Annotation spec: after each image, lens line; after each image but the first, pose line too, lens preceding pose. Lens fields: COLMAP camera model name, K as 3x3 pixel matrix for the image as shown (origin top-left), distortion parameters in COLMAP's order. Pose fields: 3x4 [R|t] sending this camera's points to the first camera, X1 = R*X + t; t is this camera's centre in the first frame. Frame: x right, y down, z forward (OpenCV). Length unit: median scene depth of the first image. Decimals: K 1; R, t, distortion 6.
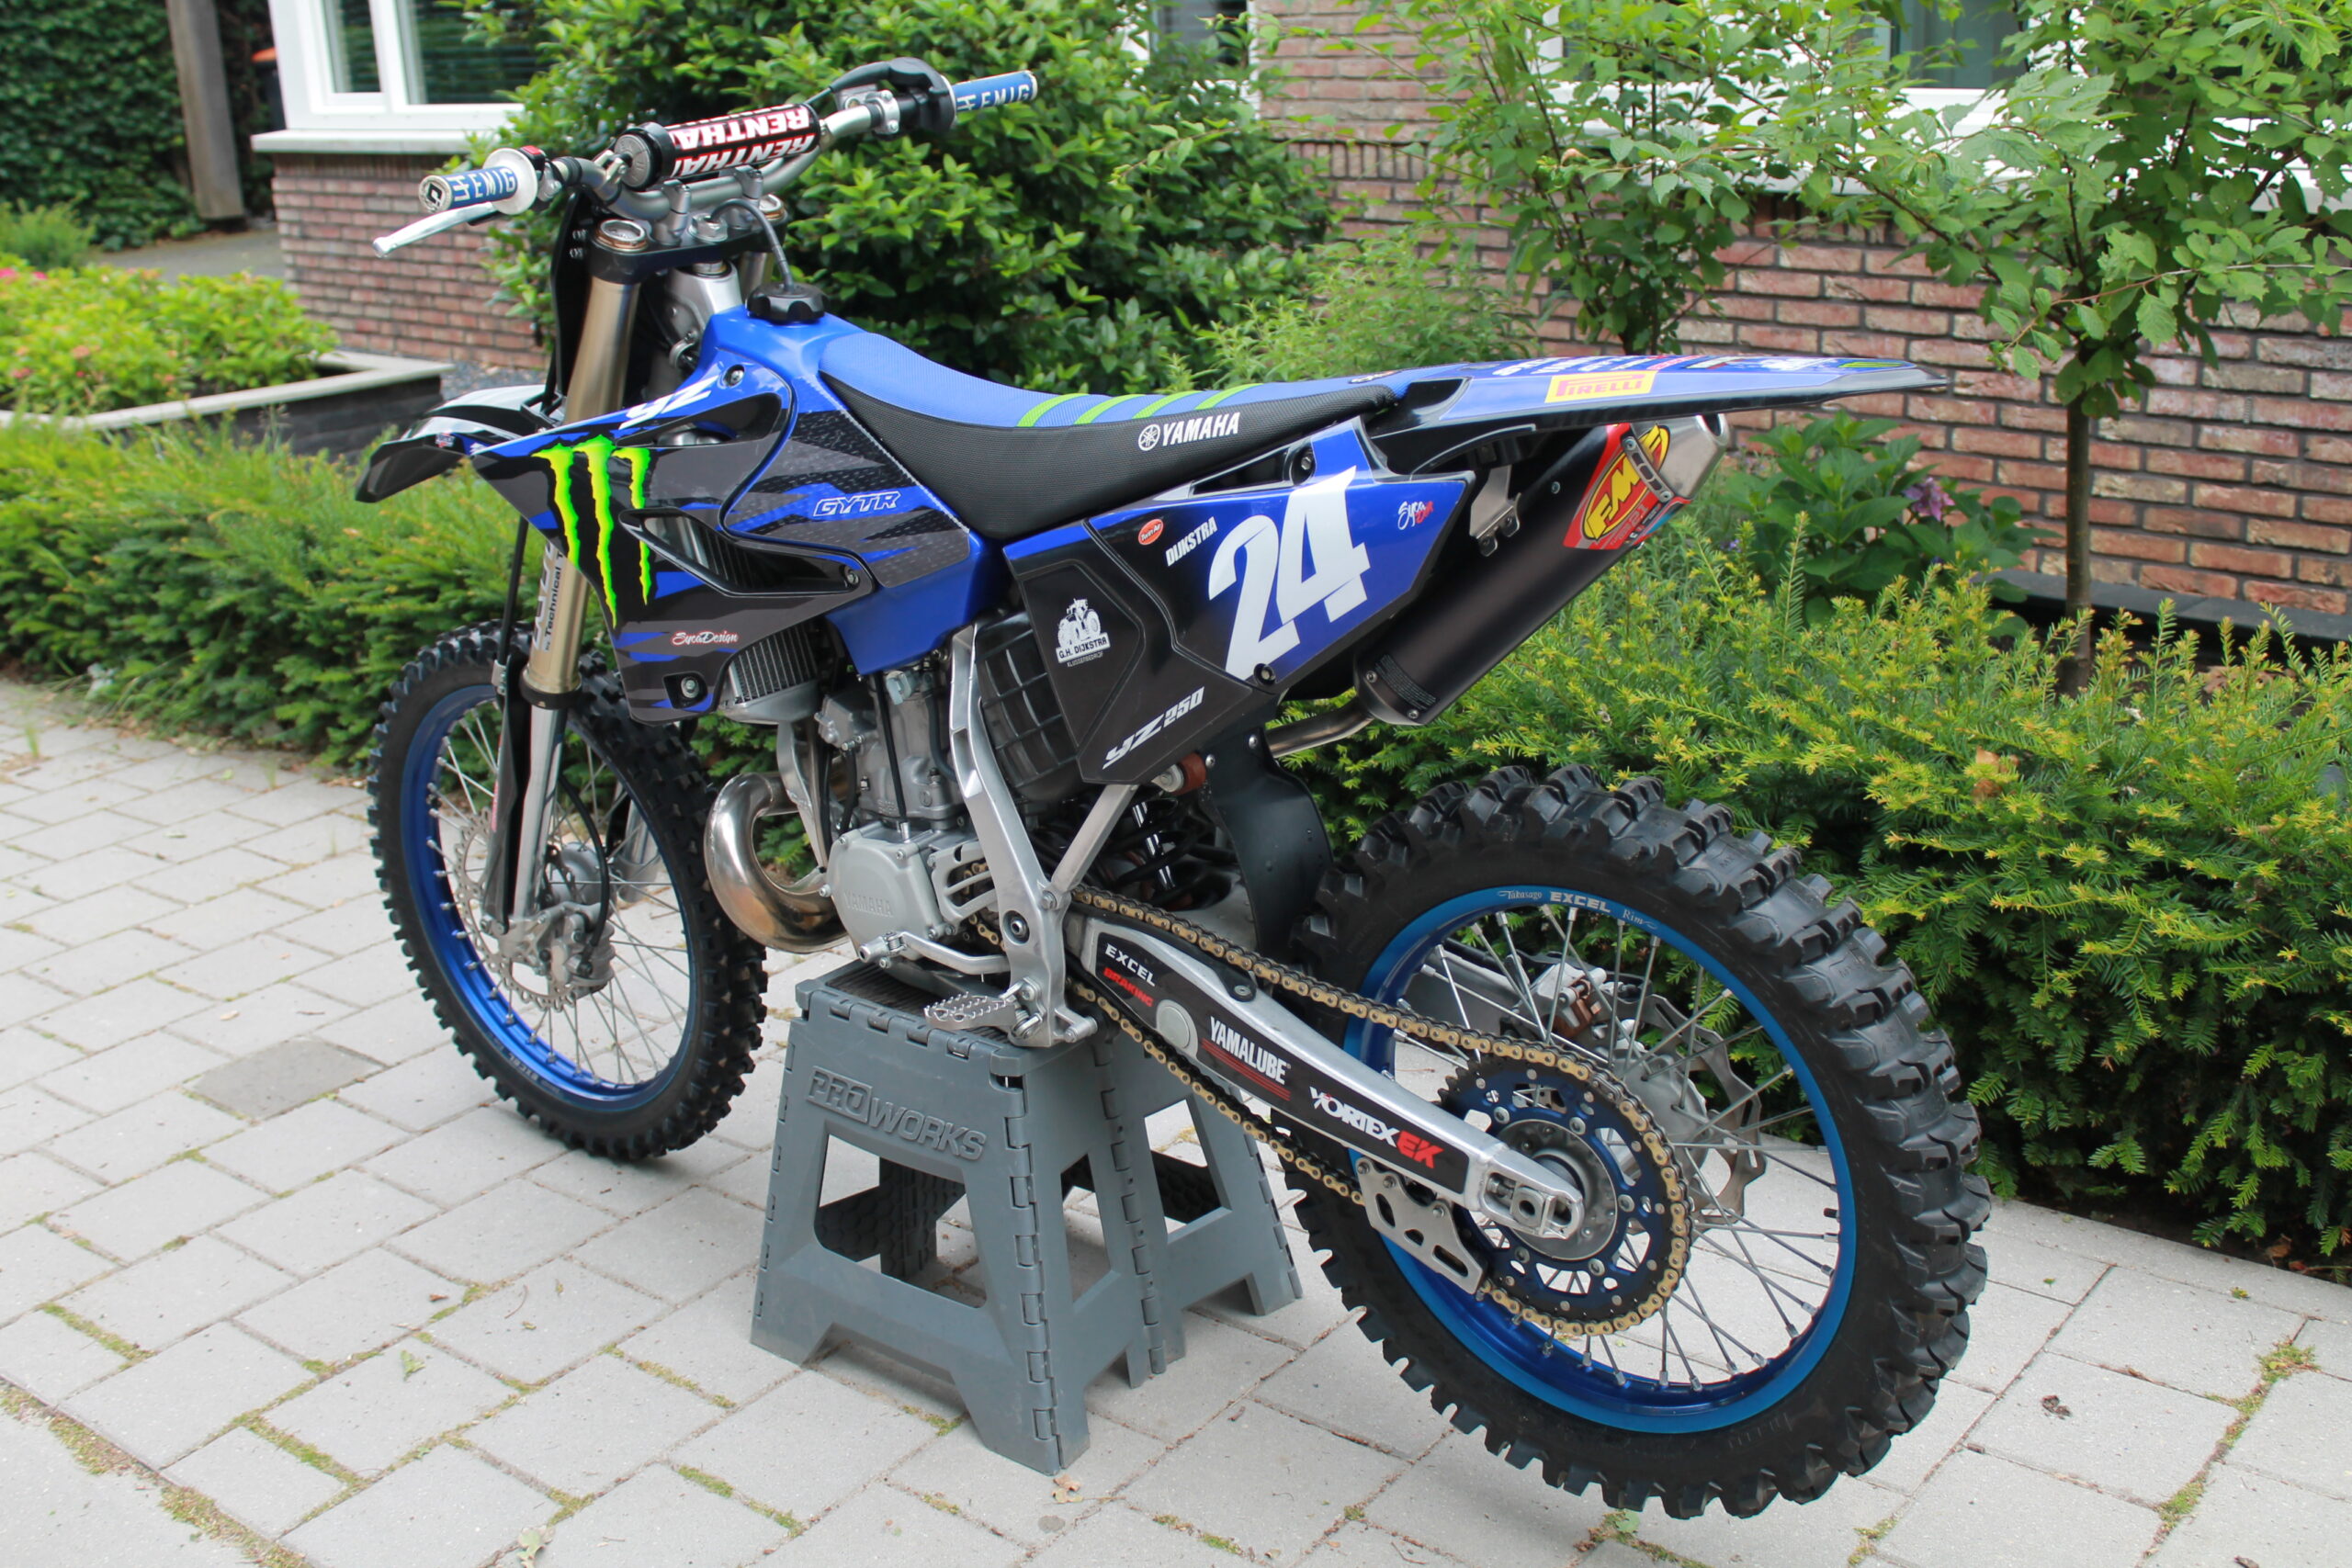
lens RADIAL K [[2515.4, 0, 1169.9], [0, 2515.4, 760.8], [0, 0, 1]] dist [-0.079652, 0.000000]
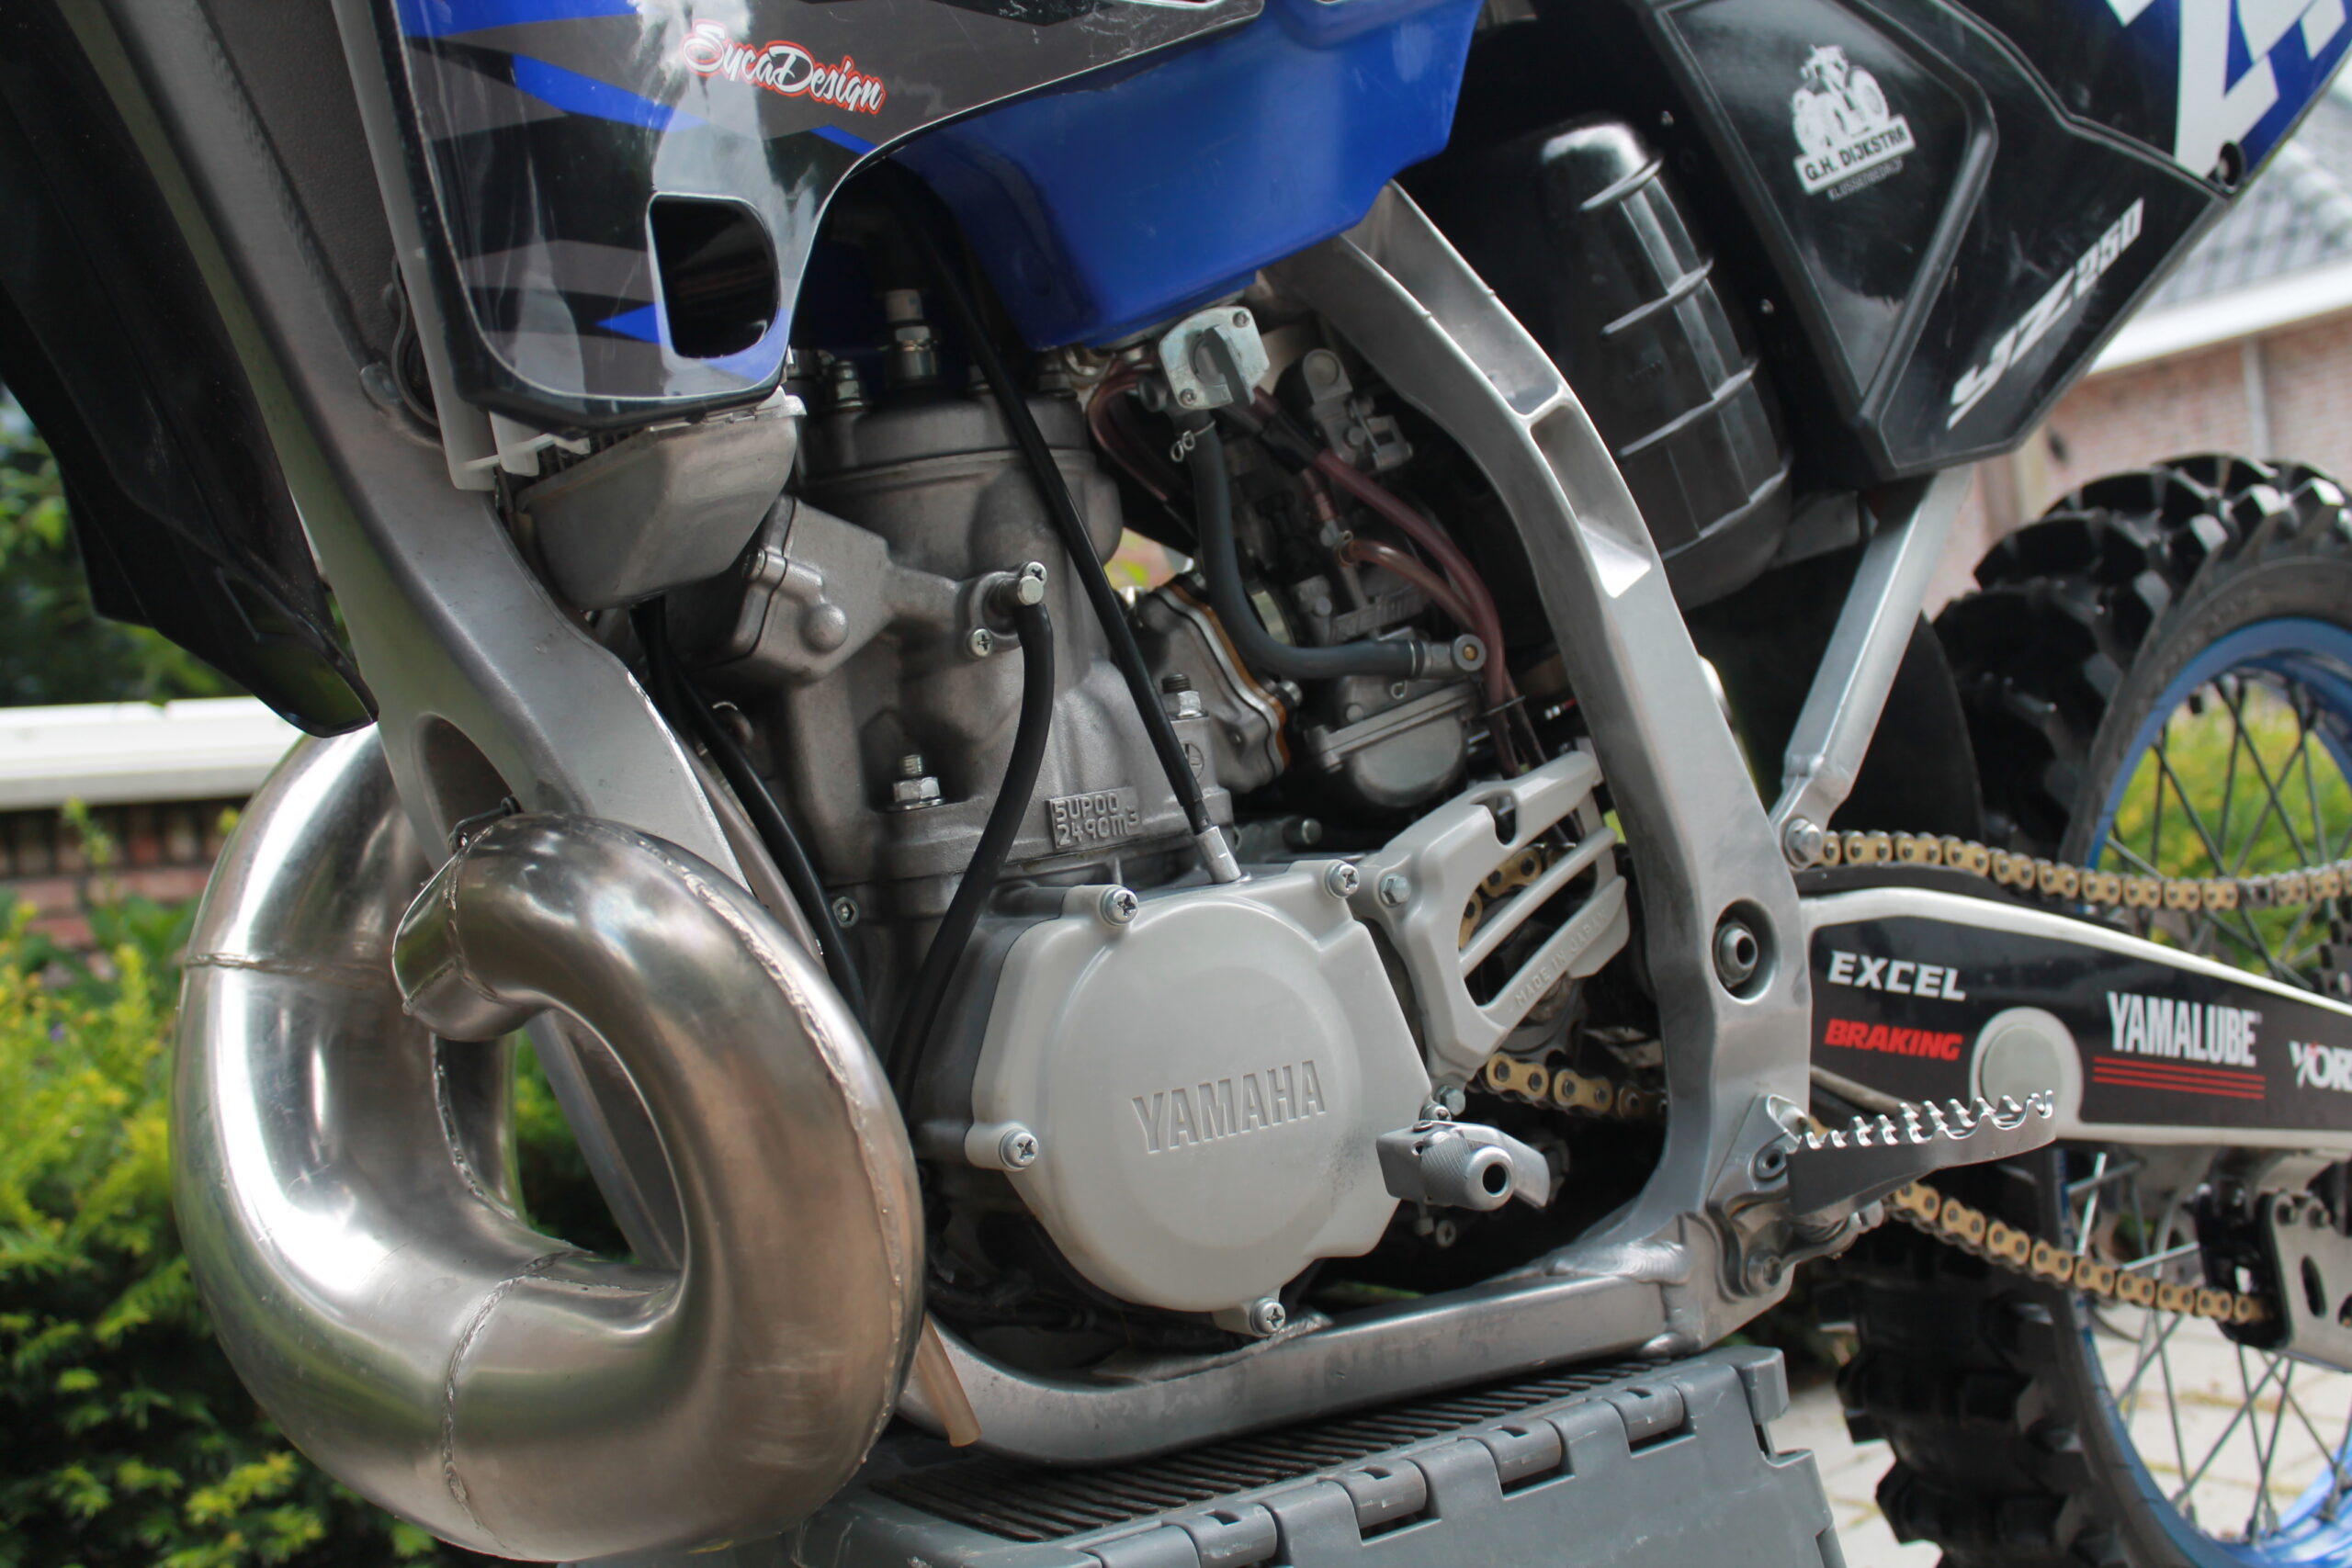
lens RADIAL K [[2385.9, 0, 1192.9], [0, 2385.9, 743.8], [0, 0, 1]] dist [-0.084937, 0.000000]
pose [[0.246651, 0.074184, 0.966261, -0.390838], [0.368652, 0.914924, -0.164346, 0.062756], [-0.896247, 0.396750, 0.198319, 0.942363]]
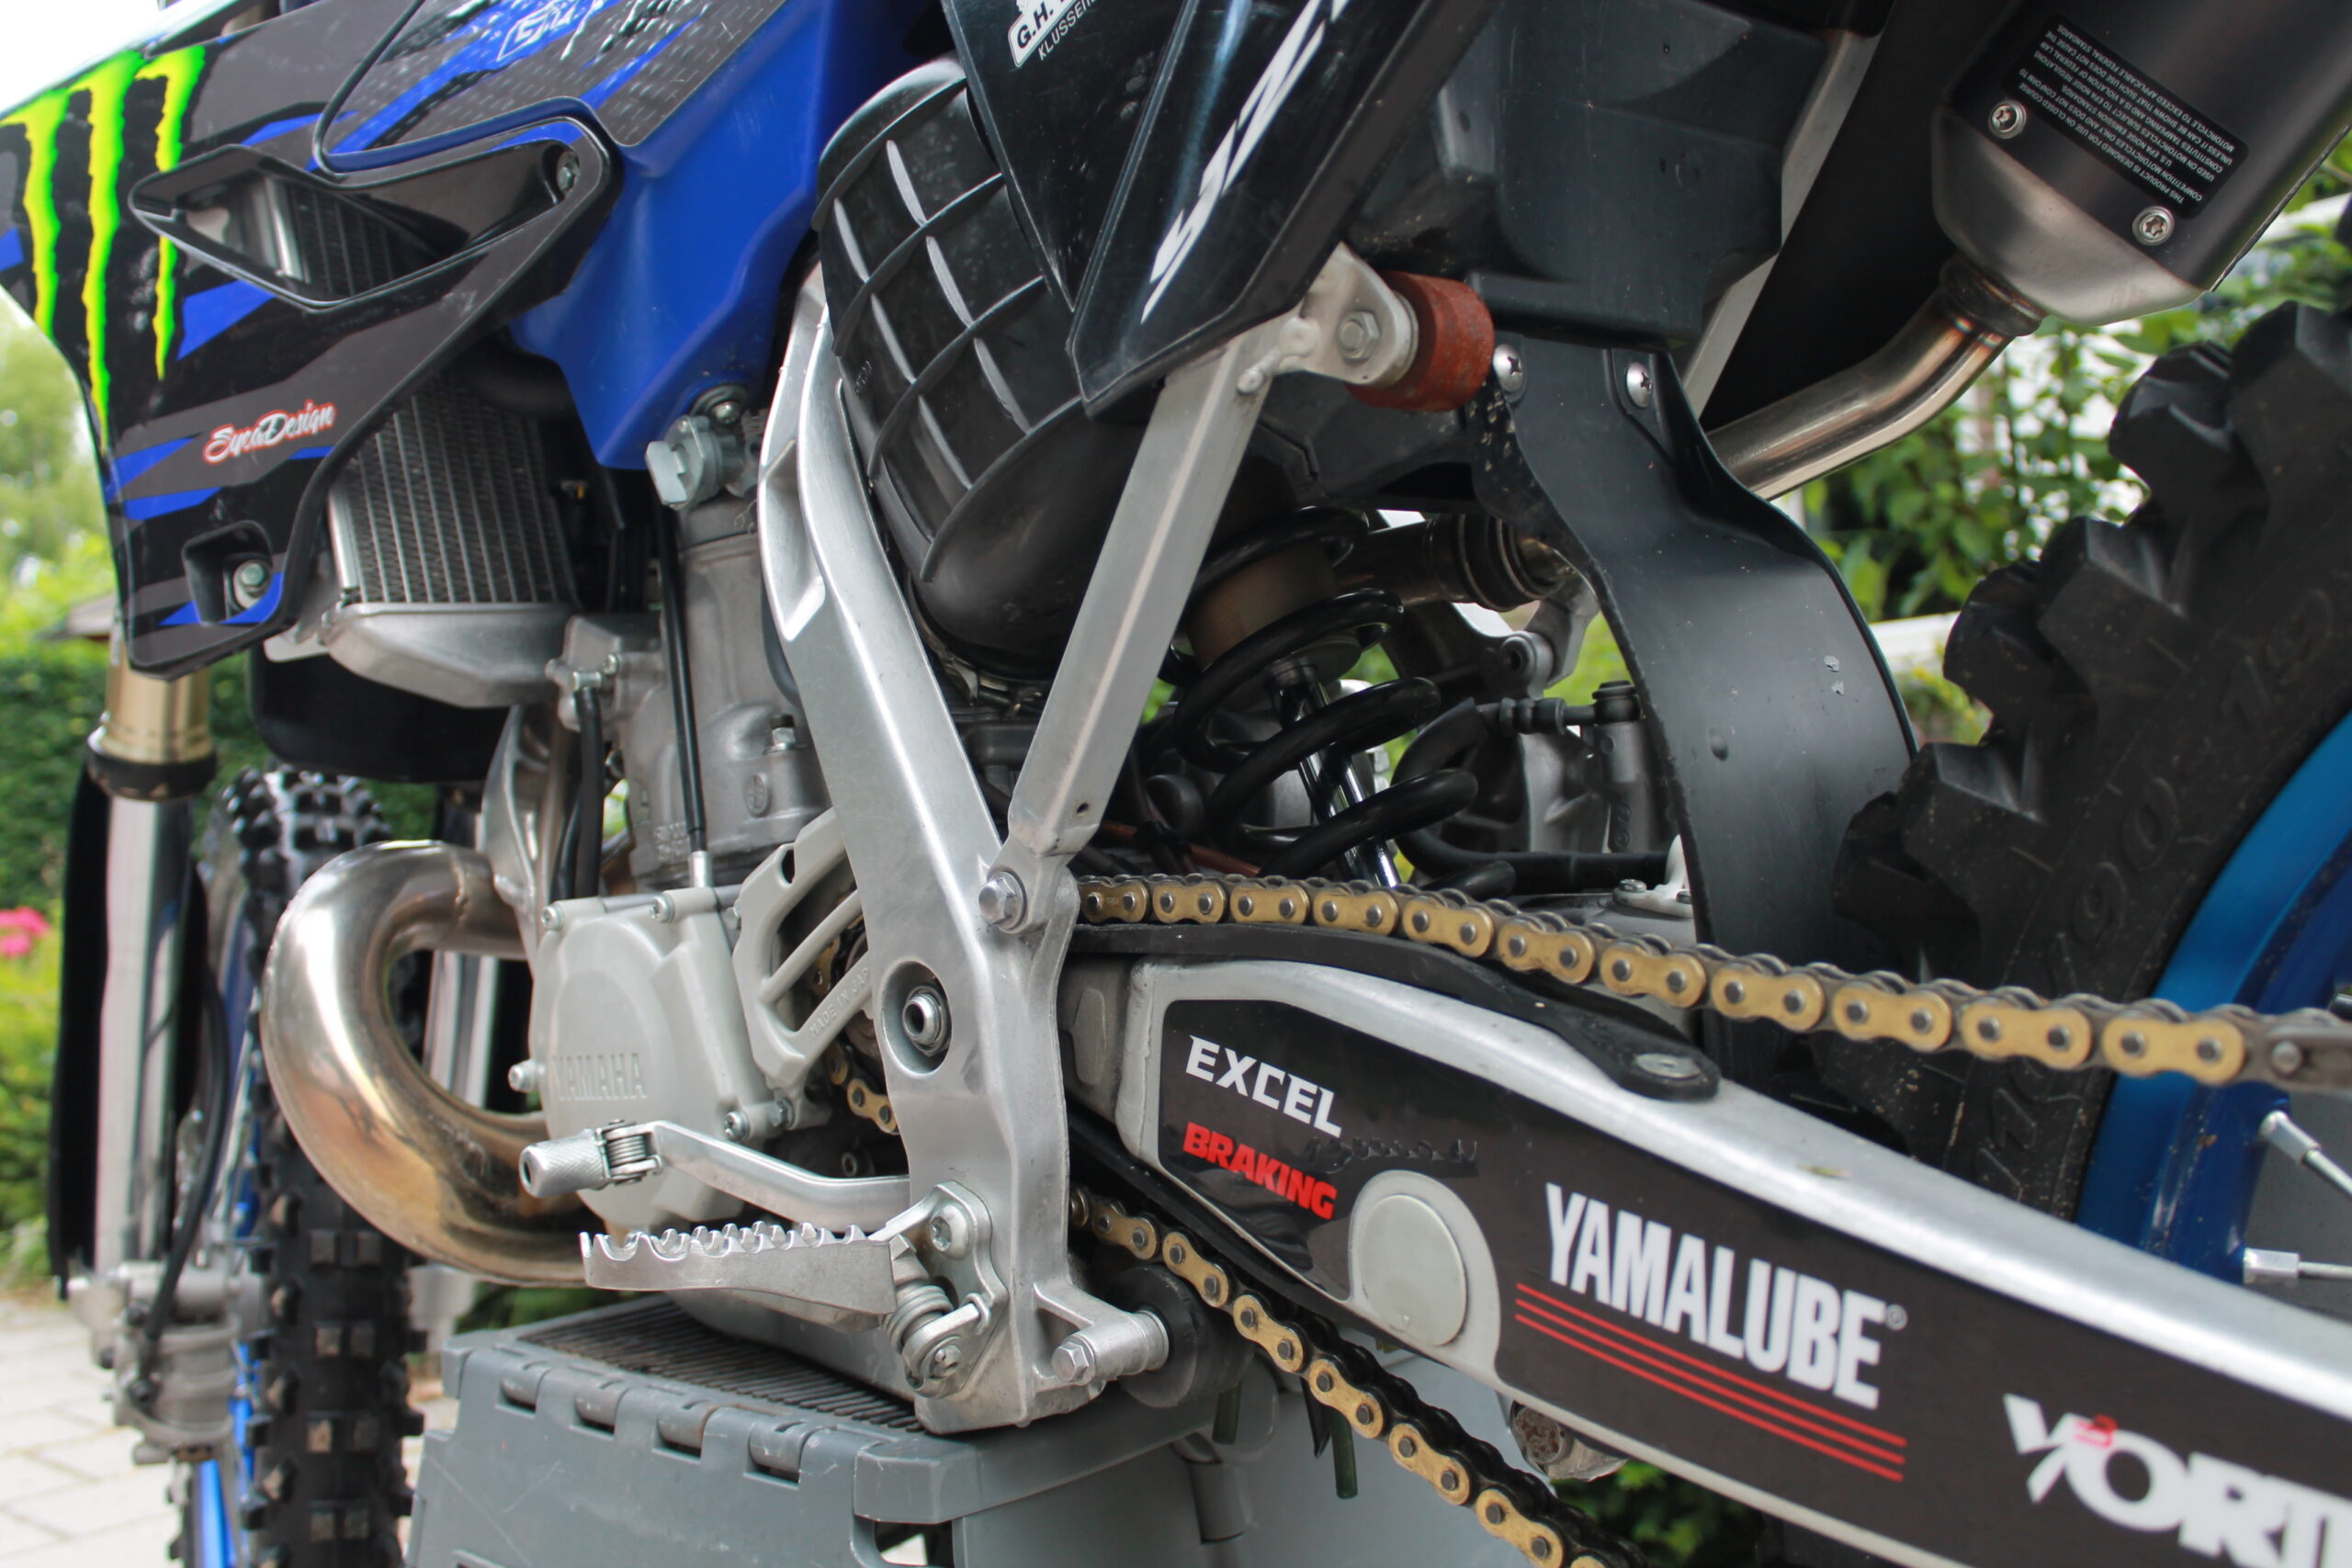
lens RADIAL K [[2291.2, 0, 1157.3], [0, 2291.2, 763.6], [0, 0, 1]] dist [-0.081316, 0.000000]
pose [[0.991906, -0.028934, -0.123635, 0.006073], [-0.014270, 0.942121, -0.334968, 0.126559], [0.126171, 0.334021, 0.934083, 0.684232]]
